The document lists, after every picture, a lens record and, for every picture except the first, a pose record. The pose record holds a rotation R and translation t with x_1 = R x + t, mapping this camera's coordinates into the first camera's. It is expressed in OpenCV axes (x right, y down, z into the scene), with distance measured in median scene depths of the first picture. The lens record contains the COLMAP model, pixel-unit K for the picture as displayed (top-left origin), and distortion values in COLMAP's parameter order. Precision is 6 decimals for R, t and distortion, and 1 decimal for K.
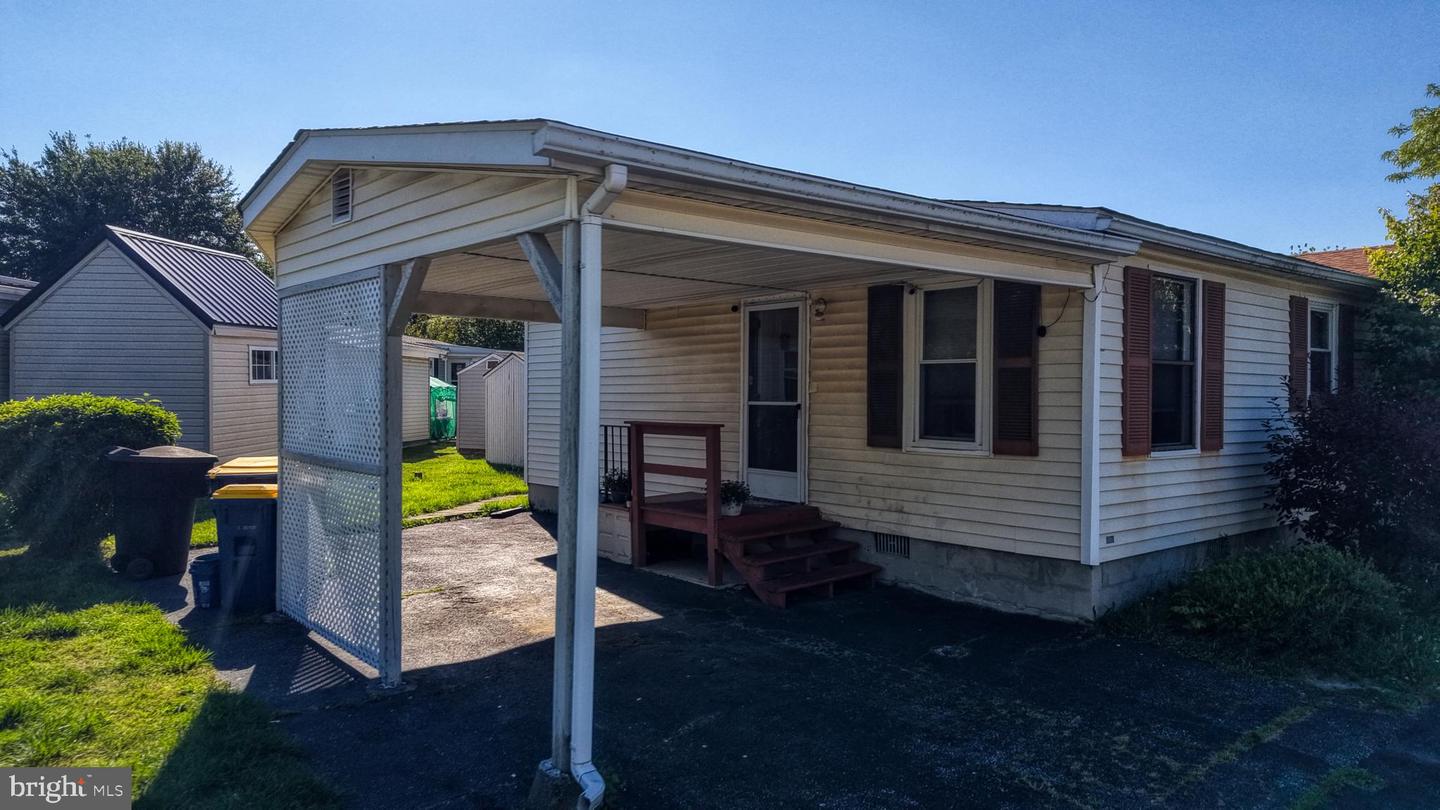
lens RADIAL K [[952.1, 0, 727.5], [0, 952.1, 400.5], [0, 0, 1]] dist [0.039824, -0.002081]
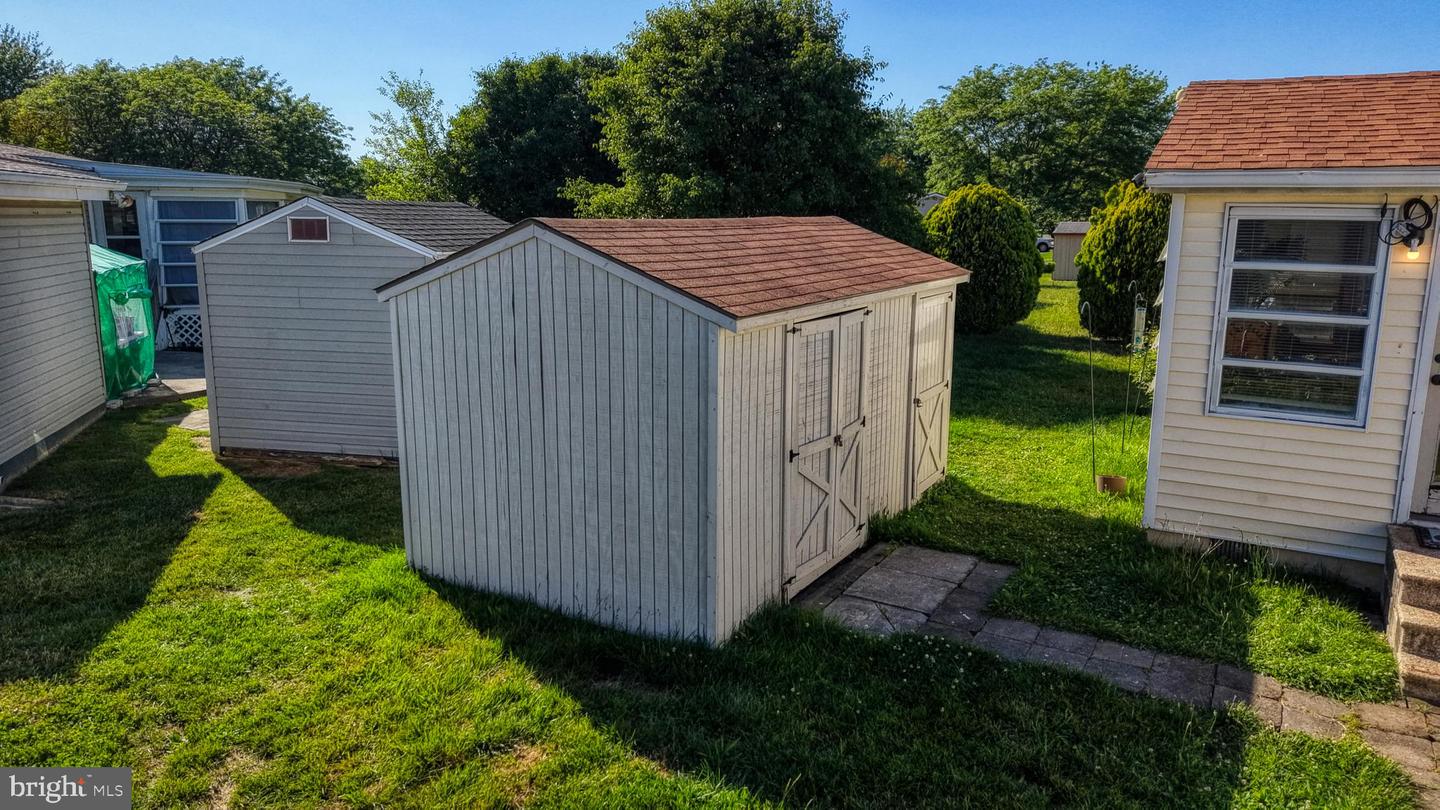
lens RADIAL K [[1000.3, 0, 720.0], [0, 1000.3, 405.0], [0, 0, 1]] dist [-0.009110, -0.004046]
pose [[0.947713, -0.065234, 0.312386, -0.574649], [0.005660, 0.982166, 0.187929, -0.109437], [-0.319074, -0.176334, 0.931181, 1.509216]]
